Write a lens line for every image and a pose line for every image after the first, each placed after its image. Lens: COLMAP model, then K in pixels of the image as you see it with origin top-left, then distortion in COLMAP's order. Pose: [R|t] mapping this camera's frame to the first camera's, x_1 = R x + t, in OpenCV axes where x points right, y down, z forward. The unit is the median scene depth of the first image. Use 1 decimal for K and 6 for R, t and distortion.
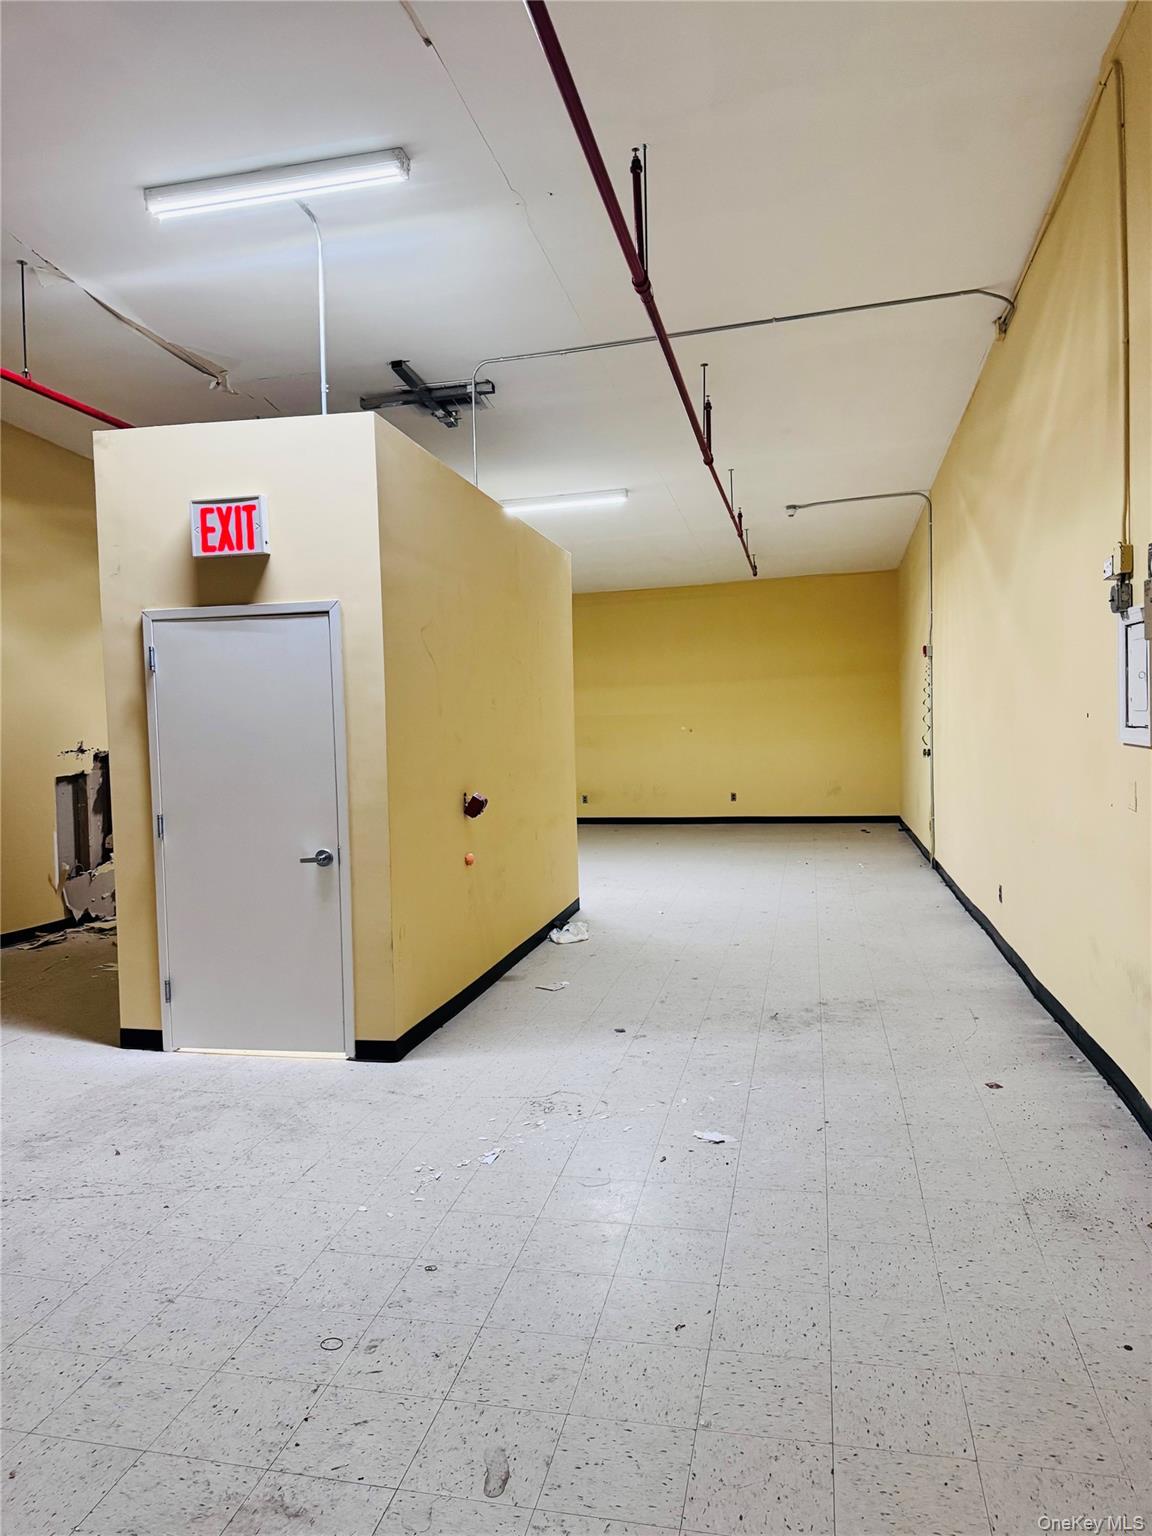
lens RADIAL K [[1076.8, 0, 576.0], [0, 1076.8, 768.0], [0, 0, 1]] dist [0.066015, -0.078177]
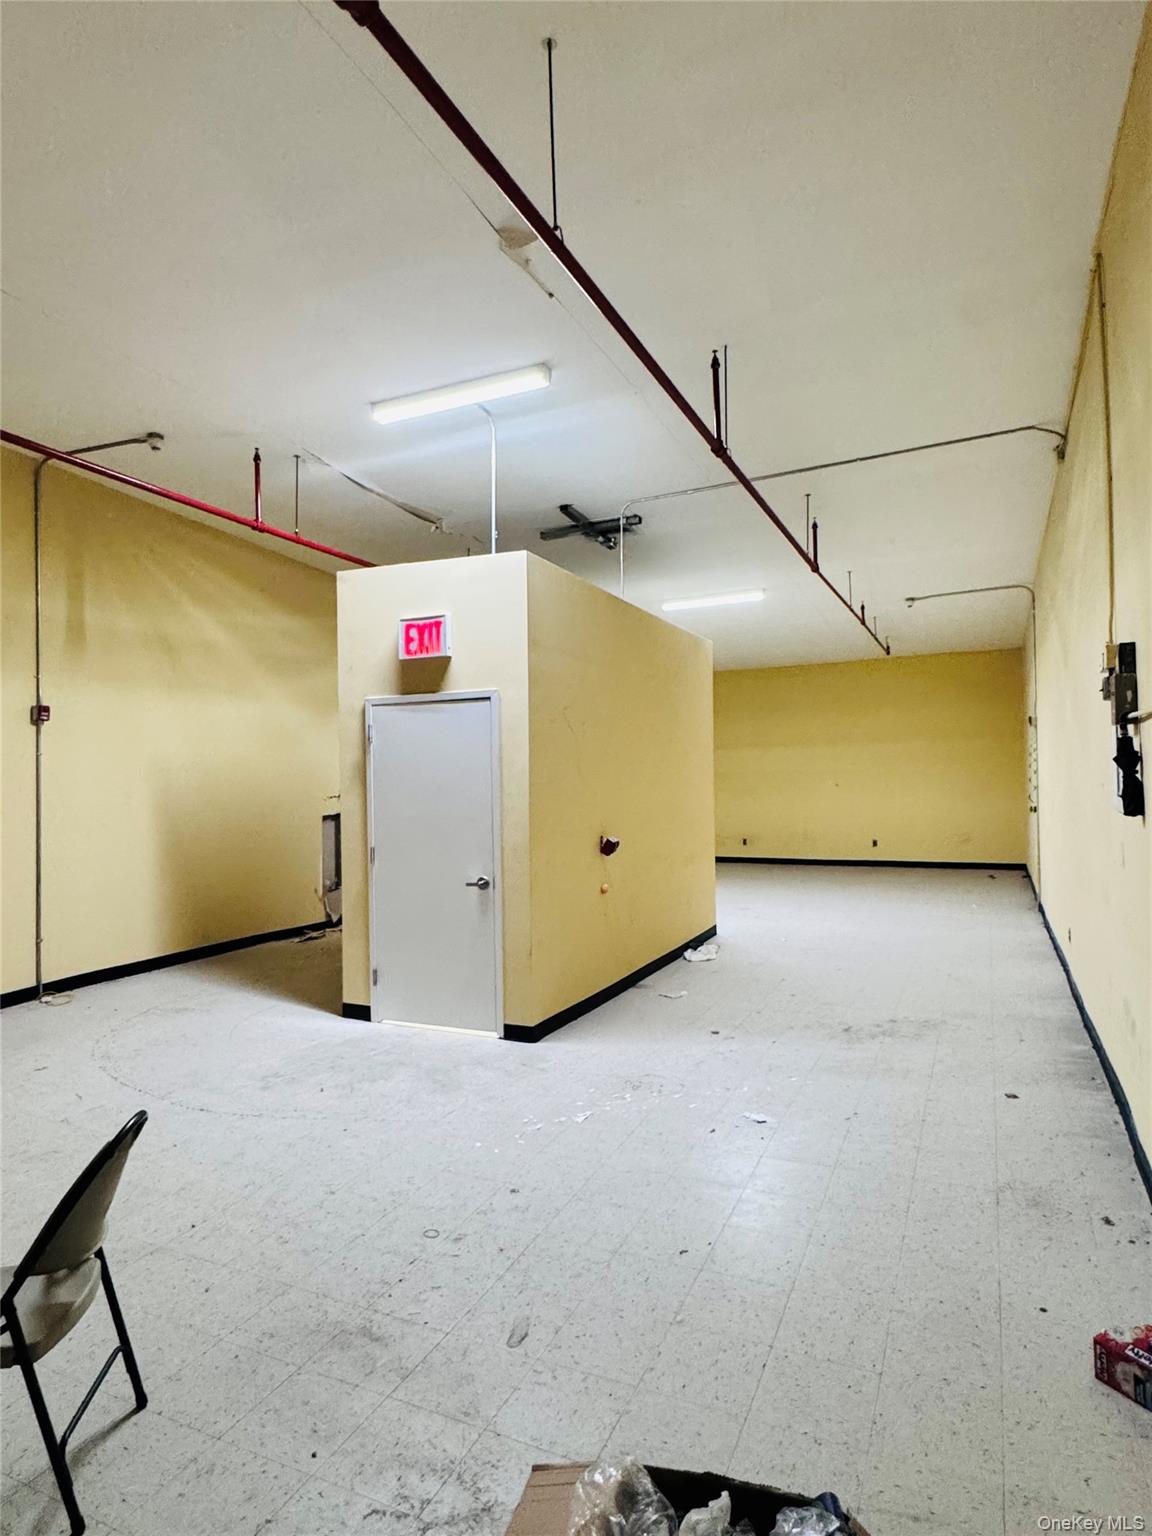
lens RADIAL K [[901.4, 0, 576.0], [0, 901.4, 768.0], [0, 0, 1]] dist [0.000566, 0.001786]
pose [[0.979005, 0.010317, -0.203575, 0.099742], [-0.020184, 0.998717, -0.046452, -0.008585], [0.202834, 0.049585, 0.977957, -0.063513]]
